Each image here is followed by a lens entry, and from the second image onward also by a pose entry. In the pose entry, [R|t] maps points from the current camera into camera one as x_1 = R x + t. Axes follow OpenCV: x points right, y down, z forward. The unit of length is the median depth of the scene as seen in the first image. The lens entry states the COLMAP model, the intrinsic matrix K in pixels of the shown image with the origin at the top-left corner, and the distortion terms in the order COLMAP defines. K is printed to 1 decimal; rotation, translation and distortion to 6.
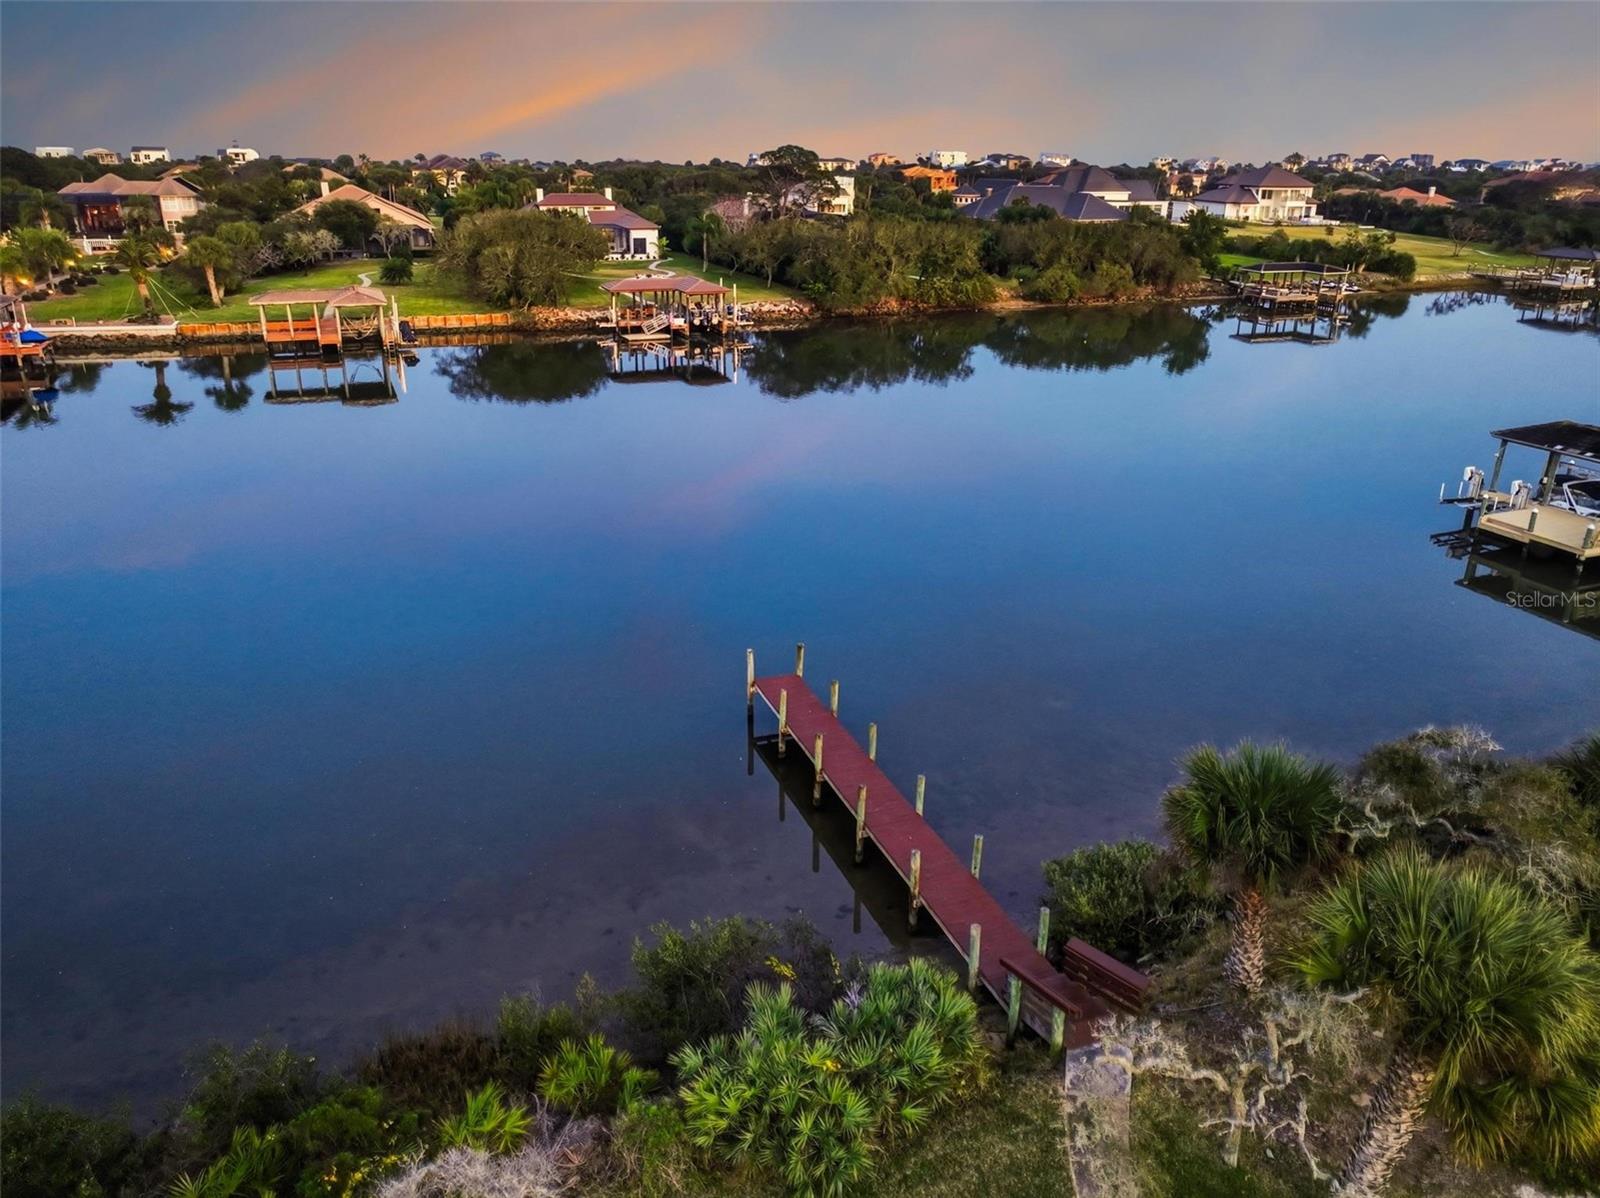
lens RADIAL K [[1147.0, 0, 796.7], [0, 1147.0, 588.0], [0, 0, 1]] dist [0.001623, 0.021310]
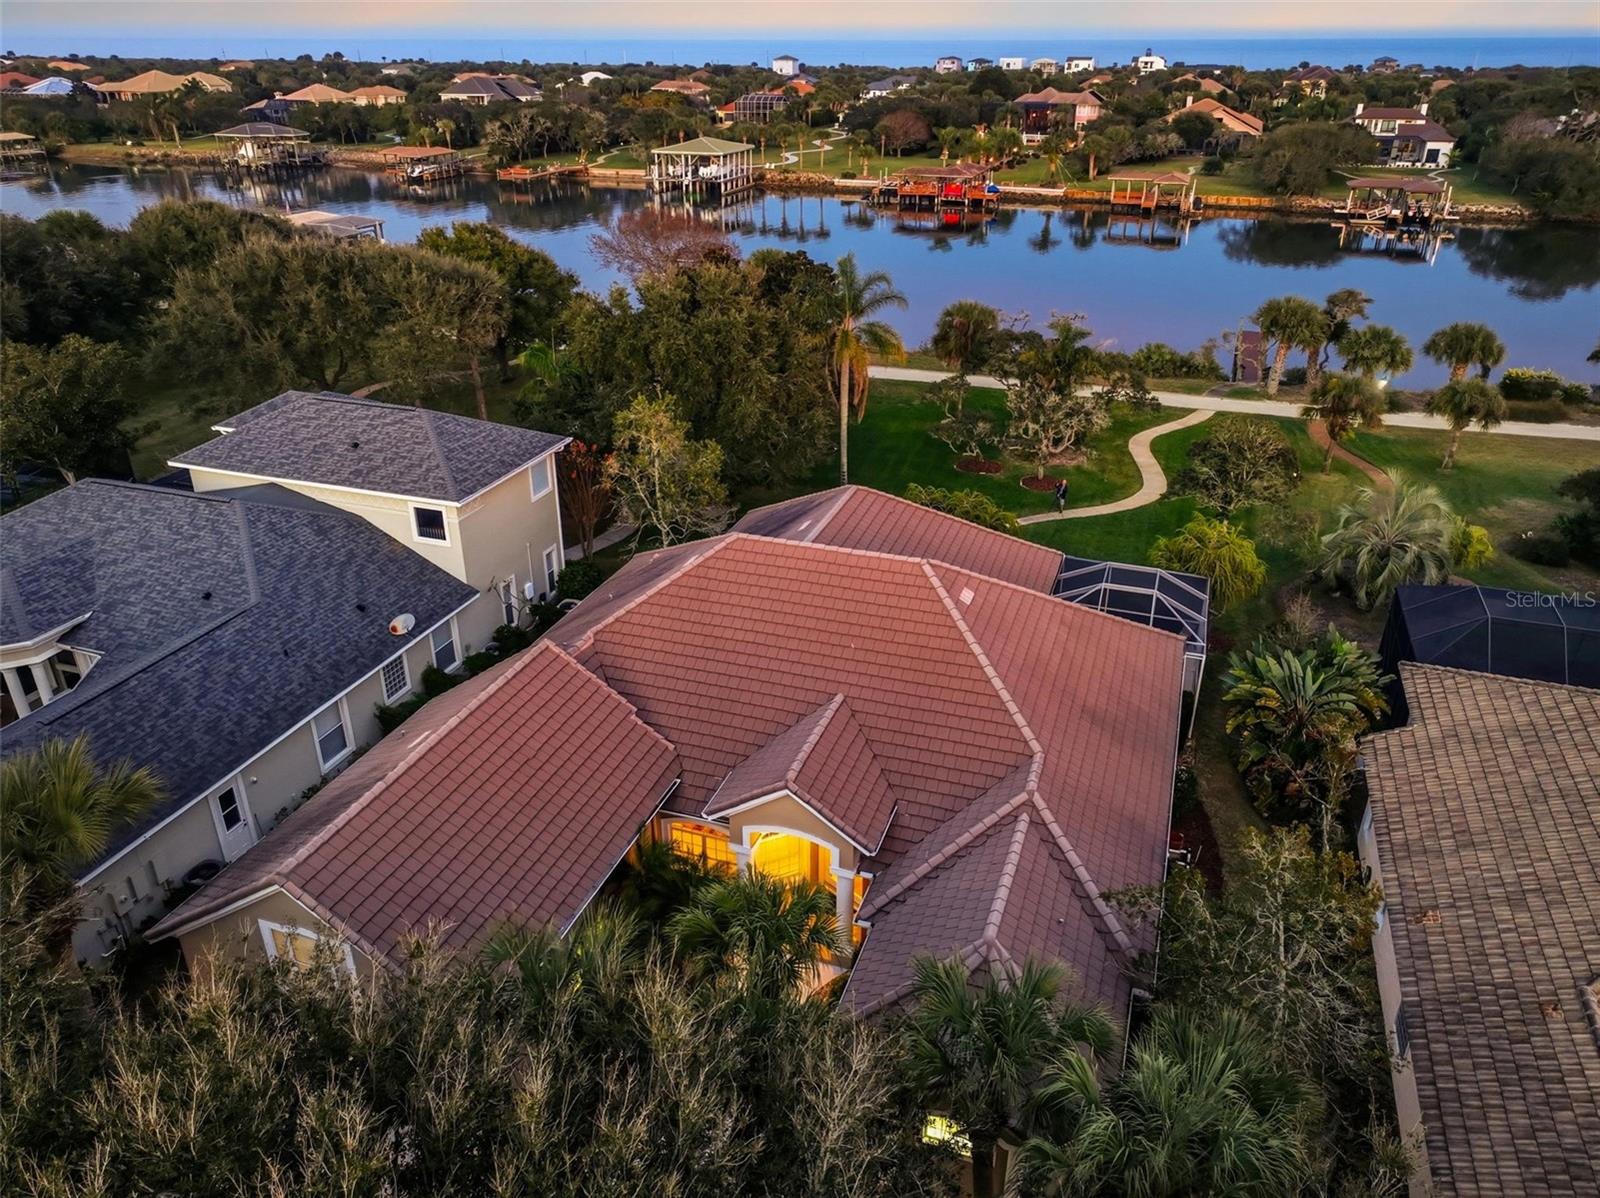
lens RADIAL K [[1147.0, 0, 805.3], [0, 1147.0, 591.6], [0, 0, 1]] dist [0.001623, 0.021310]
pose [[0.767017, 0.272590, -0.580844, 0.252217], [-0.226021, 0.962030, 0.153015, 0.137577], [0.600500, 0.013918, 0.799504, -0.464585]]
